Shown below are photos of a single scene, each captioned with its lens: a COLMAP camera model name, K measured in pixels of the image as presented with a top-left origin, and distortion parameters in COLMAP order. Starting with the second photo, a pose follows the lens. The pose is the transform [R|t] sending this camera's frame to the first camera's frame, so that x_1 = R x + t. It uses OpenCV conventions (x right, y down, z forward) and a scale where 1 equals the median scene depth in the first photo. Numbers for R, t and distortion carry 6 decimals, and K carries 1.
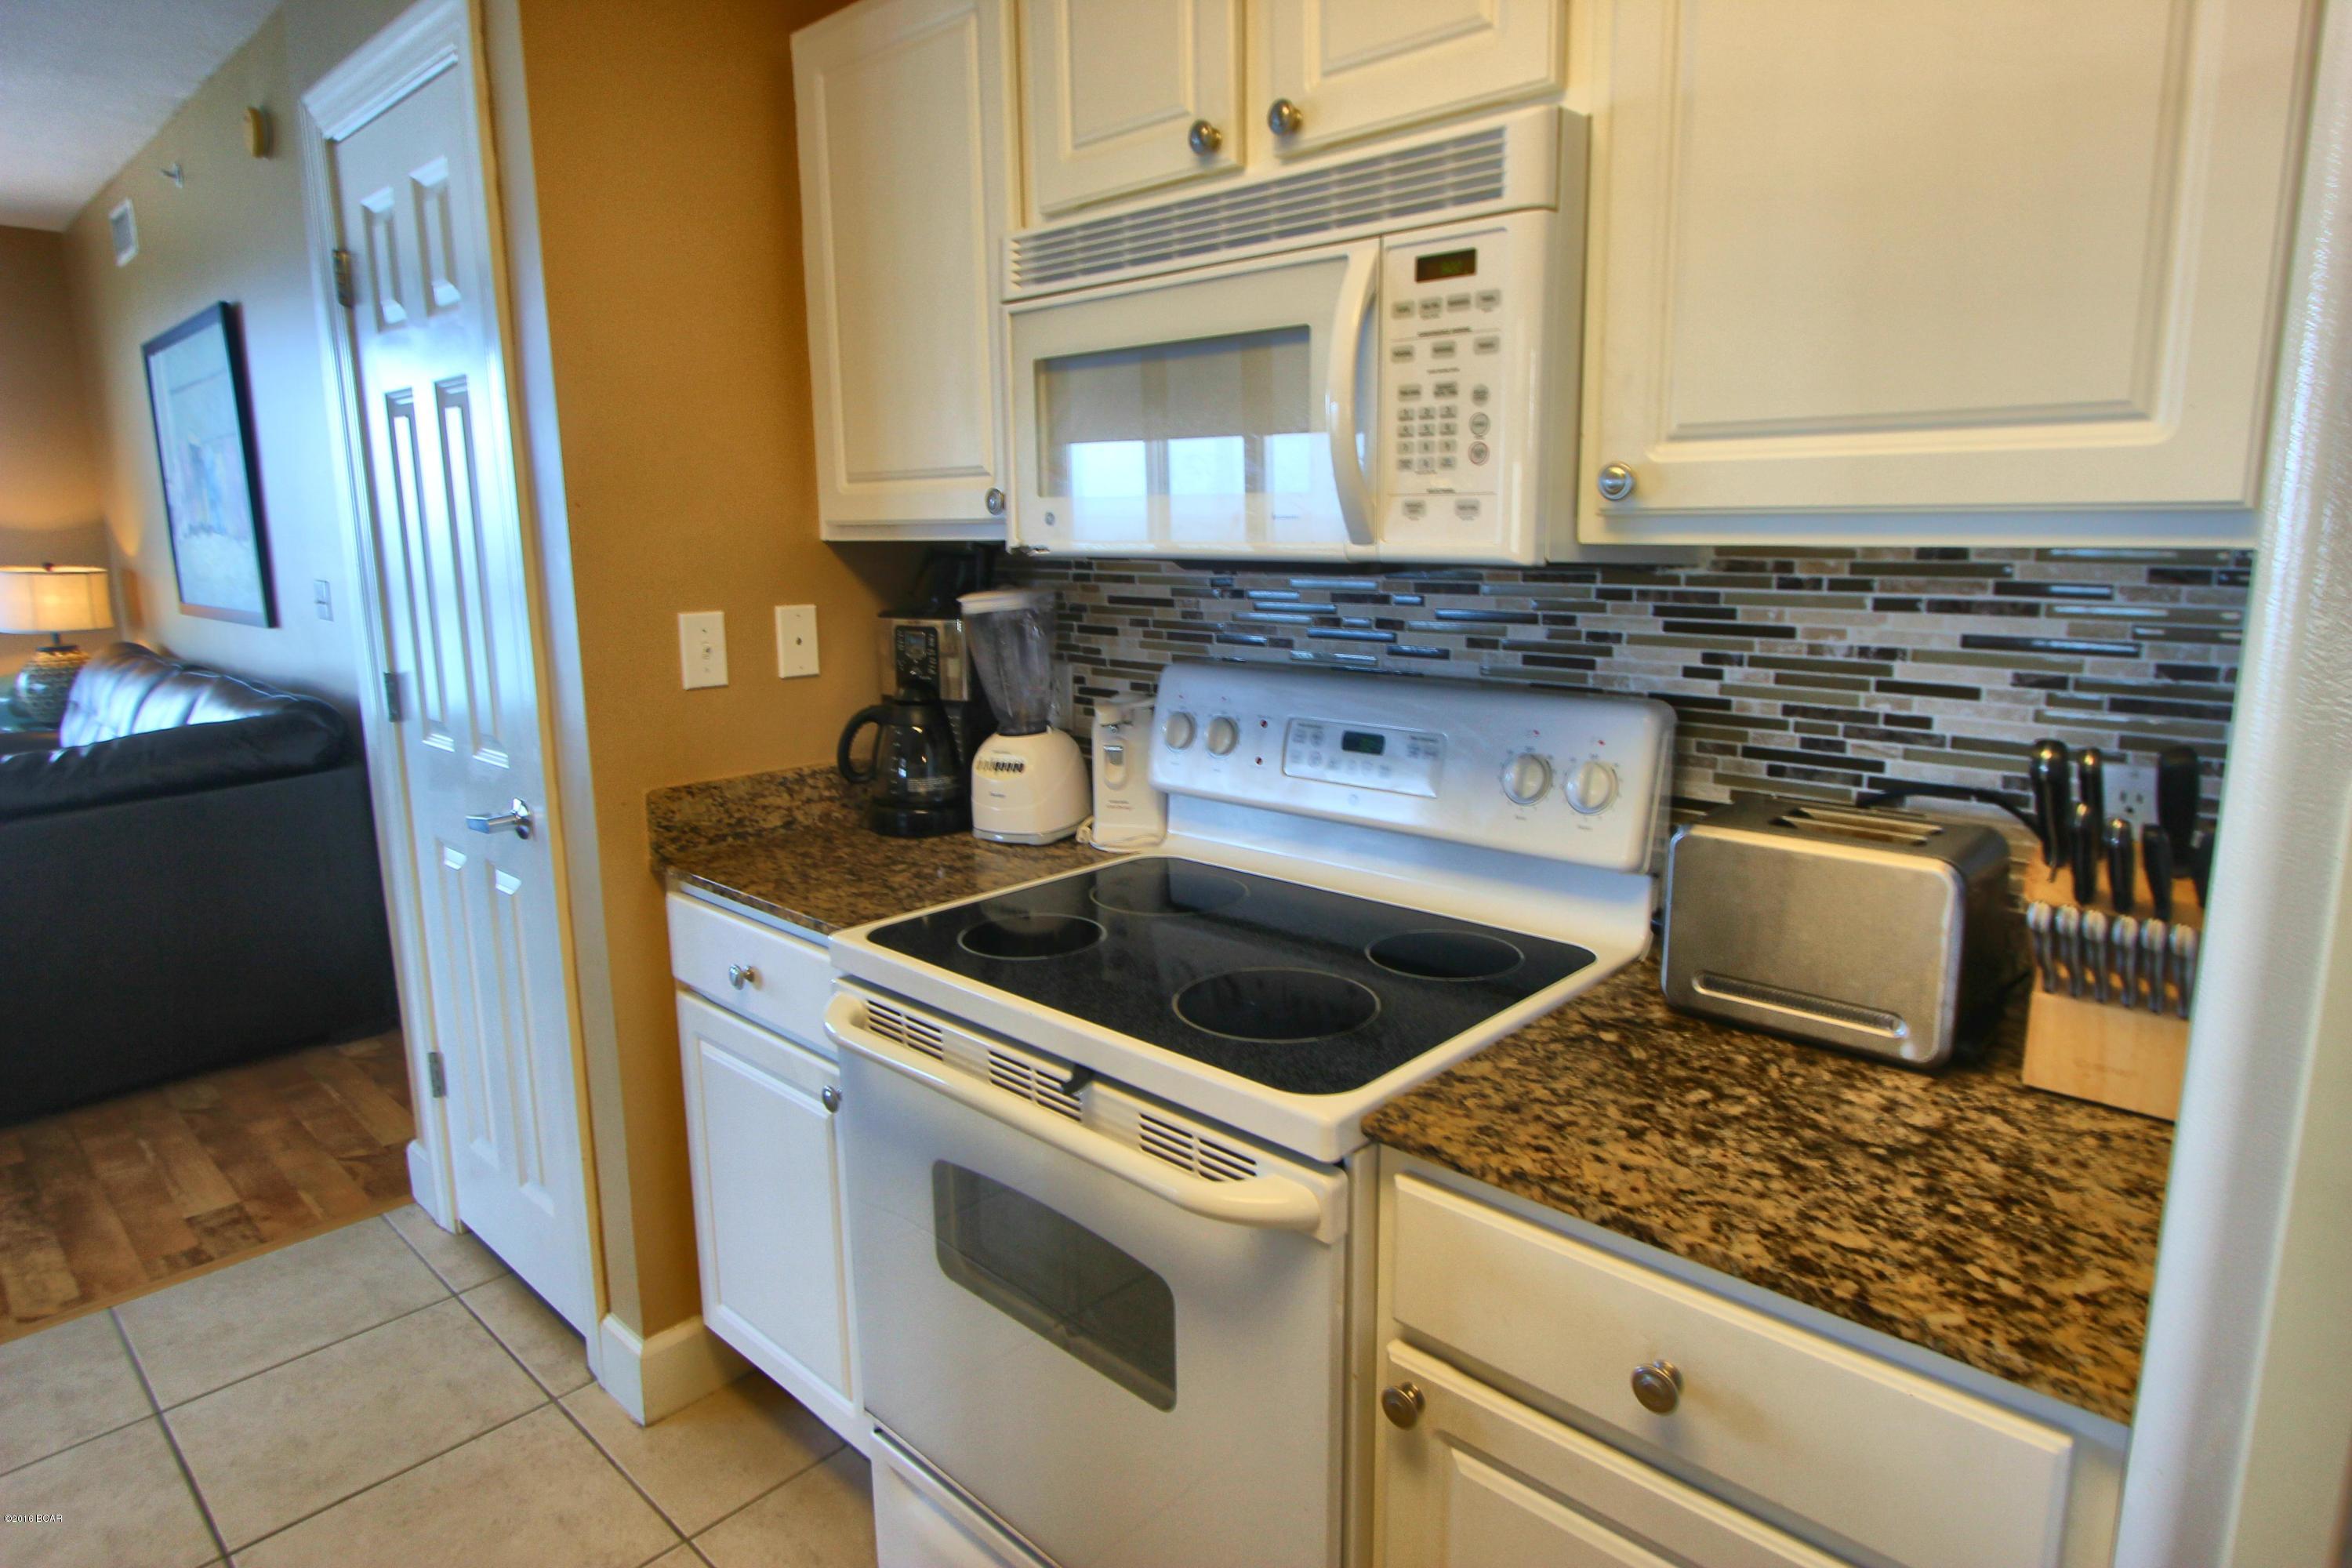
lens RADIAL K [[1327.2, 0, 1189.4], [0, 1327.2, 766.5], [0, 0, 1]] dist [-0.018210, 0.004014]
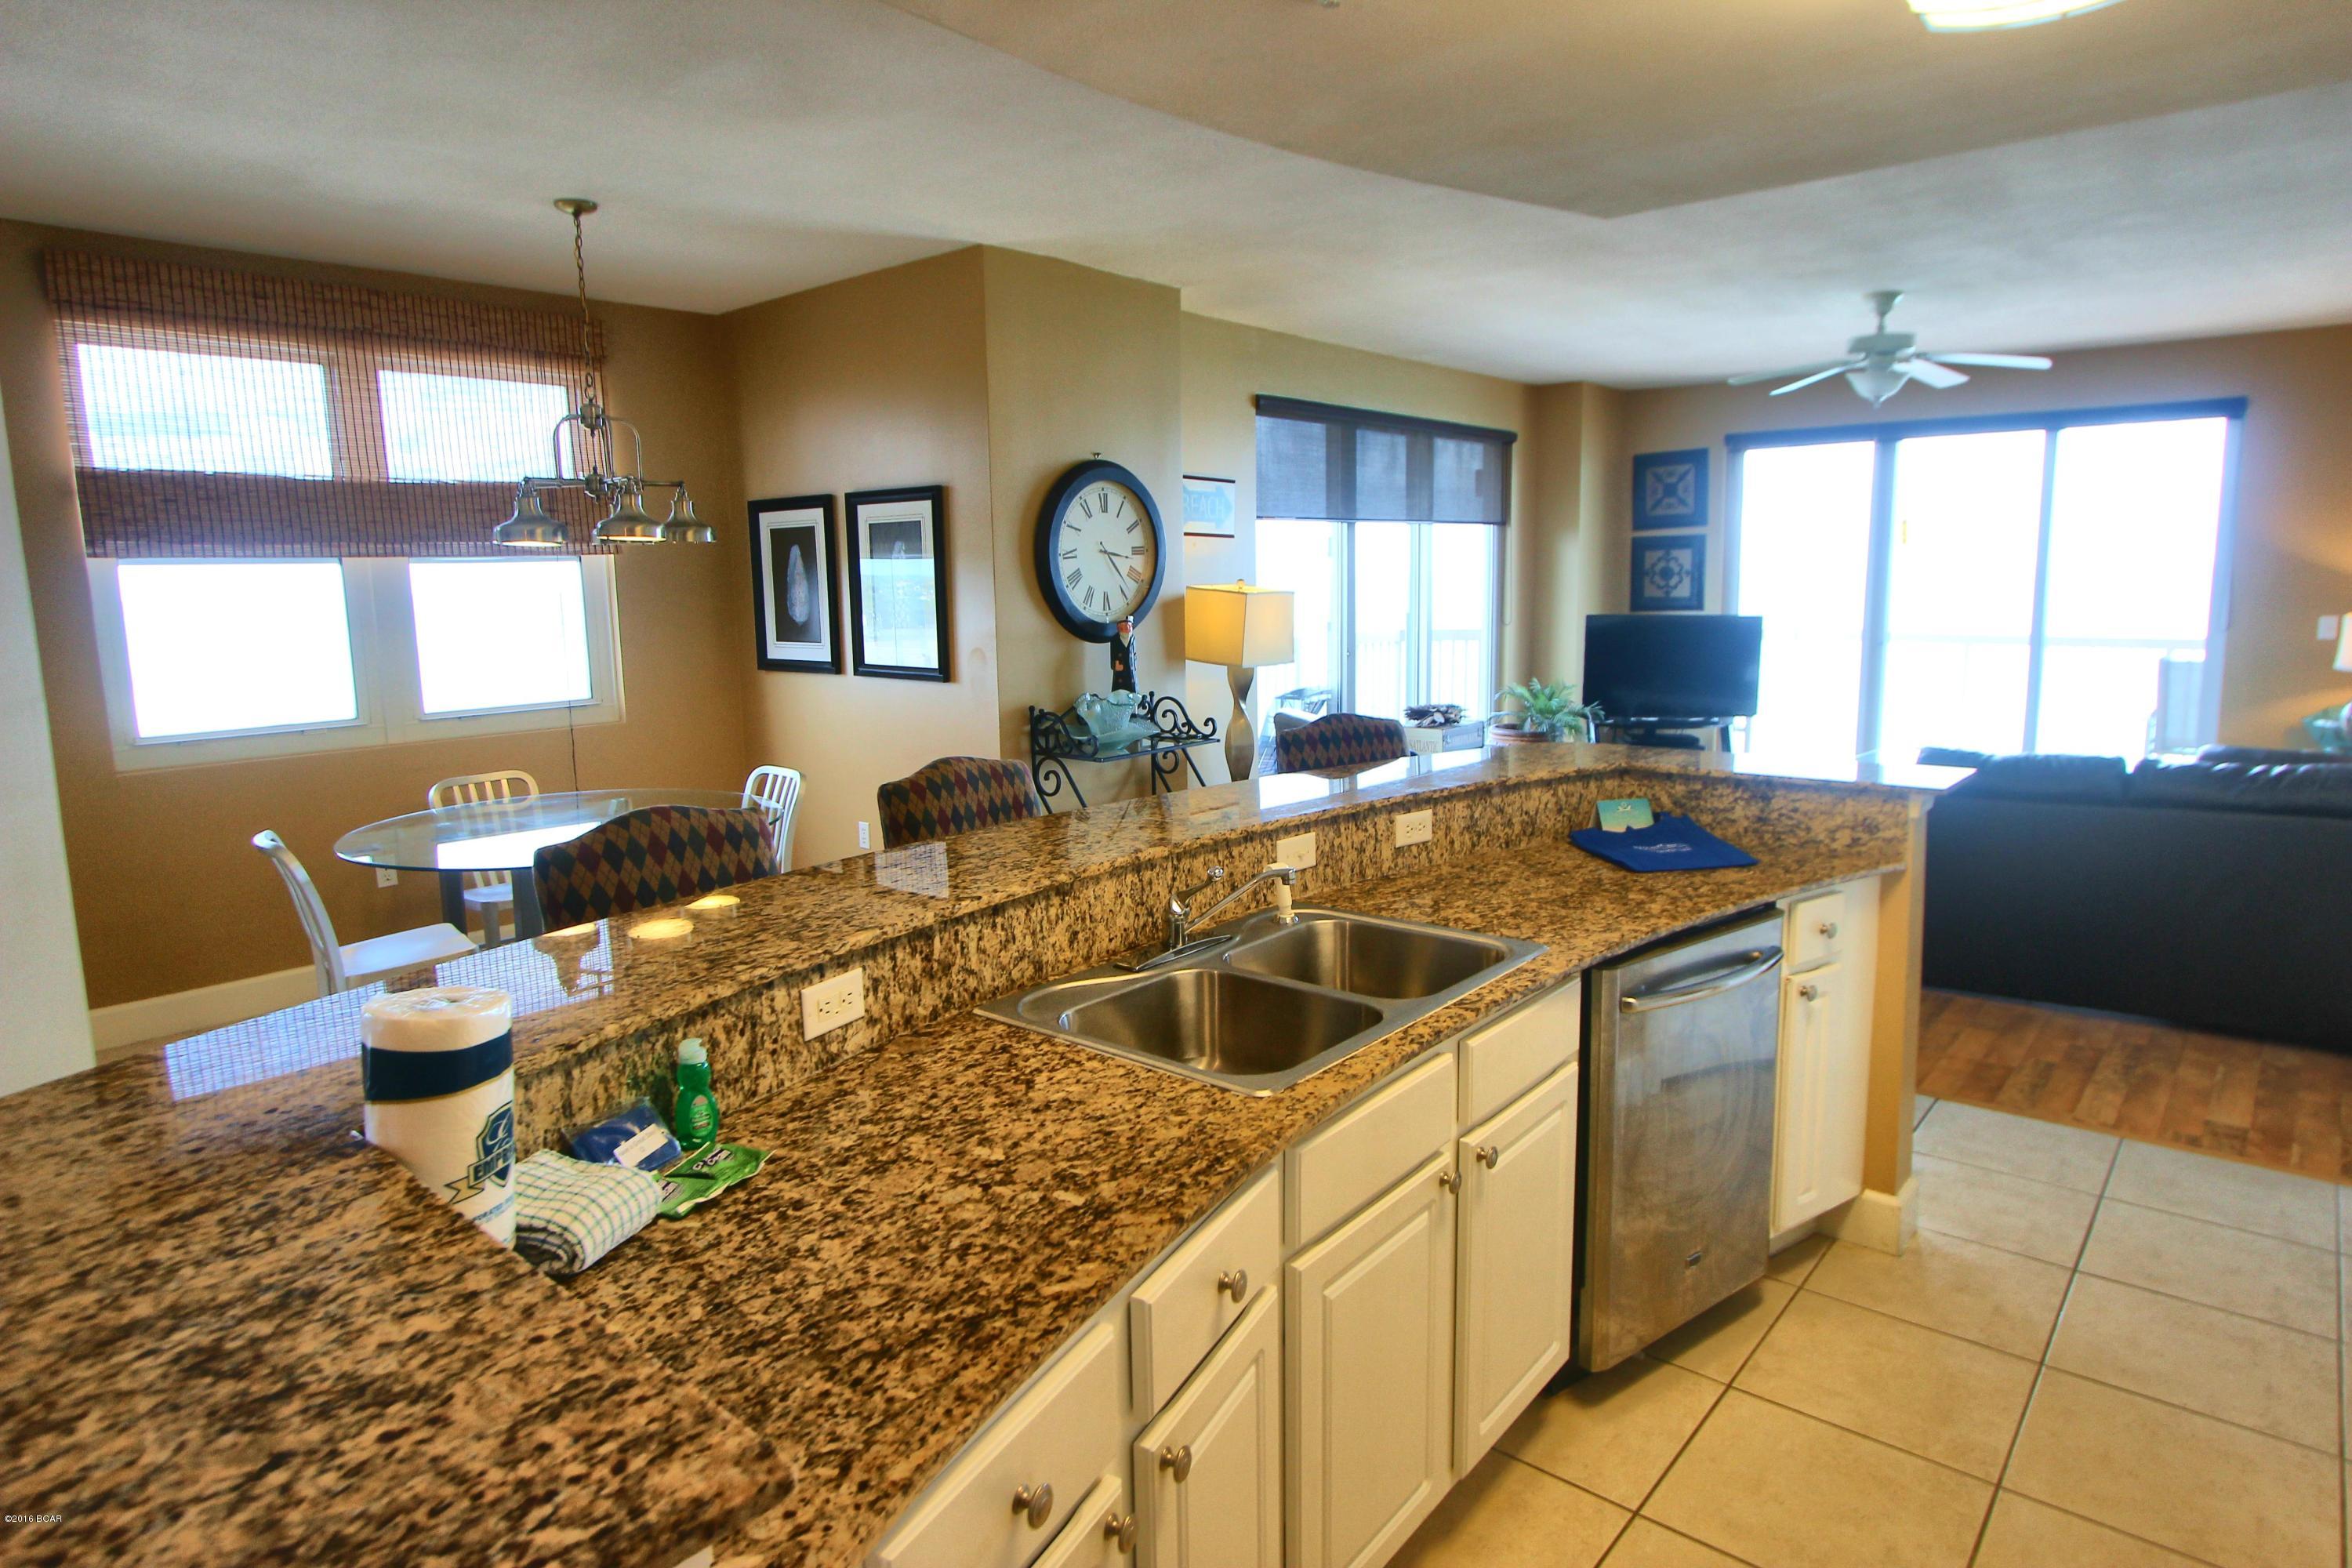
lens RADIAL K [[1327.2, 0, 1190.0], [0, 1327.2, 768.3], [0, 0, 1]] dist [-0.018210, 0.004014]
pose [[0.036948, 0.155901, -0.987081, 0.671394], [-0.166843, 0.974854, 0.147725, -0.045887], [0.985291, 0.159229, 0.062030, -0.241380]]
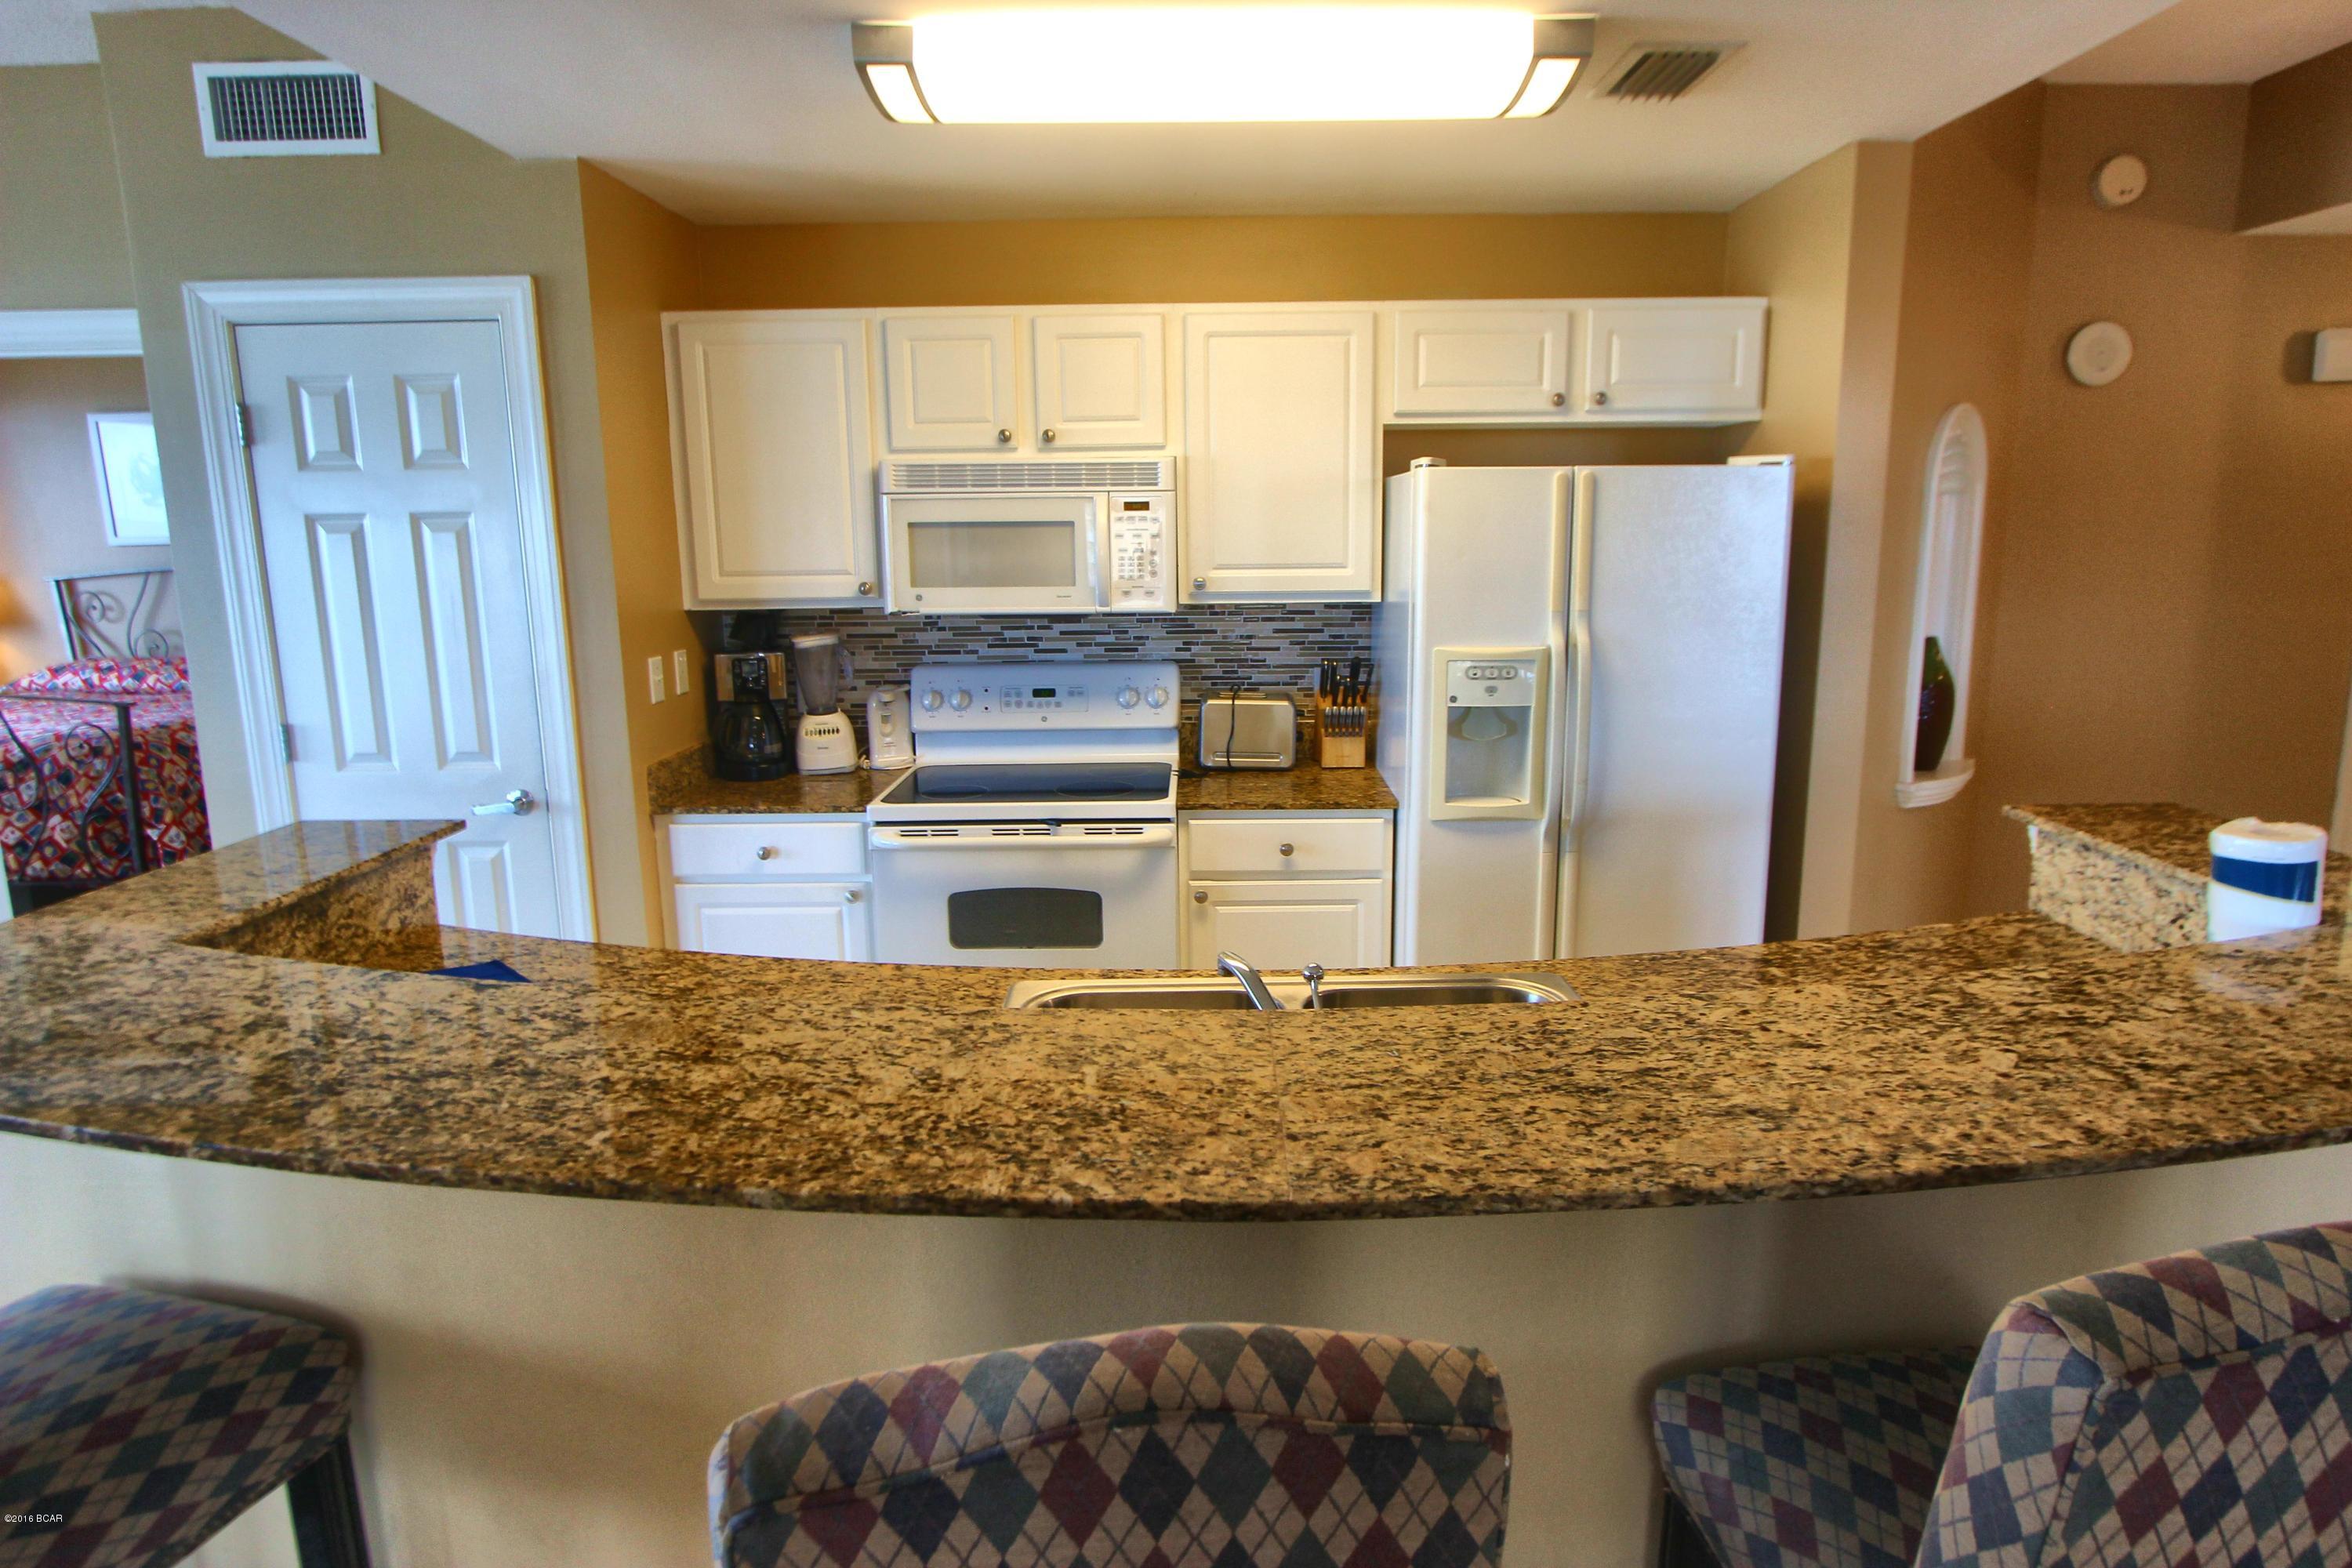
lens RADIAL K [[1327.2, 0, 1191.6], [0, 1327.2, 771.5], [0, 0, 1]] dist [-0.018210, 0.004014]
pose [[0.733264, -0.125515, 0.668258, -1.048808], [0.128225, 0.990706, 0.045381, 0.038141], [-0.667744, 0.052411, 0.742544, -0.705751]]
